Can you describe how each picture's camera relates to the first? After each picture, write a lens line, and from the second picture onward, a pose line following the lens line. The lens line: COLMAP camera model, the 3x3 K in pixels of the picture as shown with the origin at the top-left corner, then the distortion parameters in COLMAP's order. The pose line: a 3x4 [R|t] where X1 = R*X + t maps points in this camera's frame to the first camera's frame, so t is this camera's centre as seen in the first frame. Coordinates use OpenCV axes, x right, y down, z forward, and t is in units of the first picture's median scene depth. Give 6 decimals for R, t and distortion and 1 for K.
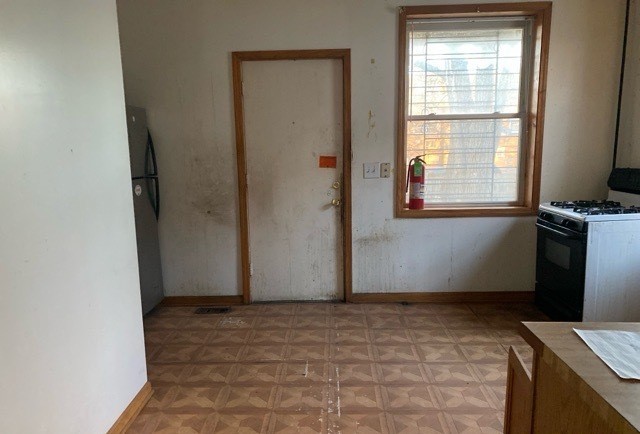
lens RADIAL K [[483.6, 0, 317.9], [0, 483.6, 220.8], [0, 0, 1]] dist [0.037630, -0.023971]
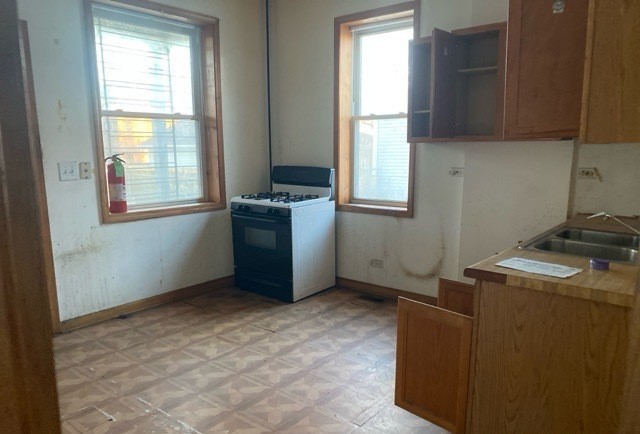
lens RADIAL K [[483.6, 0, 320.9], [0, 483.6, 221.7], [0, 0, 1]] dist [0.037630, -0.023971]
pose [[0.617107, -0.104578, 0.779899, -0.289069], [0.107948, 0.993010, 0.047739, -0.010333], [-0.779440, 0.054728, 0.624082, 0.135260]]
